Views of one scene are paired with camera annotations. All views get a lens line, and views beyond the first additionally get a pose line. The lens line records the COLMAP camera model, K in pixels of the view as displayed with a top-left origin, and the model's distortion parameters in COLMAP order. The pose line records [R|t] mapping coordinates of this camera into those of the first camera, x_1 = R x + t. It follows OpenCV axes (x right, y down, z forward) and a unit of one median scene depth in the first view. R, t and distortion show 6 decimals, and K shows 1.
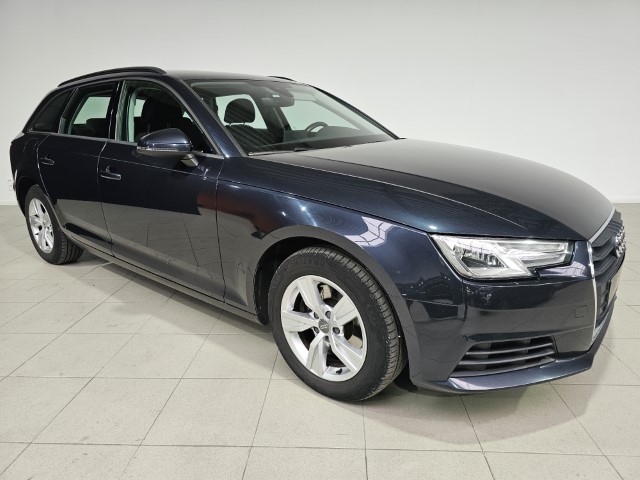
lens RADIAL K [[425.2, 0, 330.0], [0, 425.2, 239.5], [0, 0, 1]] dist [0.038029, -0.002863]
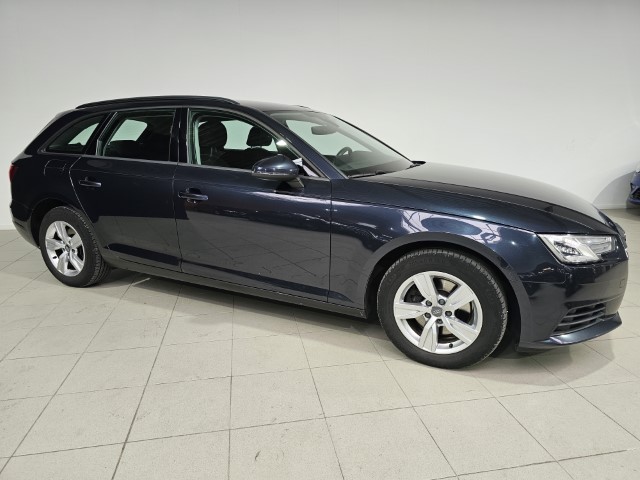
lens RADIAL K [[425.2, 0, 330.0], [0, 425.2, 239.5], [0, 0, 1]] dist [0.038029, -0.002863]
pose [[0.972927, -0.044375, 0.226811, -0.571362], [0.051166, 0.998398, -0.024148, 0.004115], [-0.225376, 0.035099, 0.973639, -0.164692]]
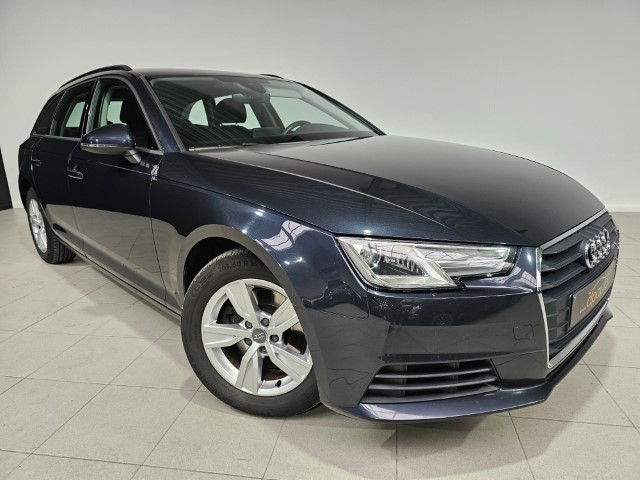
lens RADIAL K [[431.8, 0, 320.0], [0, 431.8, 240.0], [0, 0, 1]] dist [0.020959, -0.003687]
pose [[0.992163, 0.017358, -0.123740, 0.239249], [-0.019246, 0.999716, -0.014076, 0.008129], [0.123460, 0.016347, 0.992215, 0.099868]]
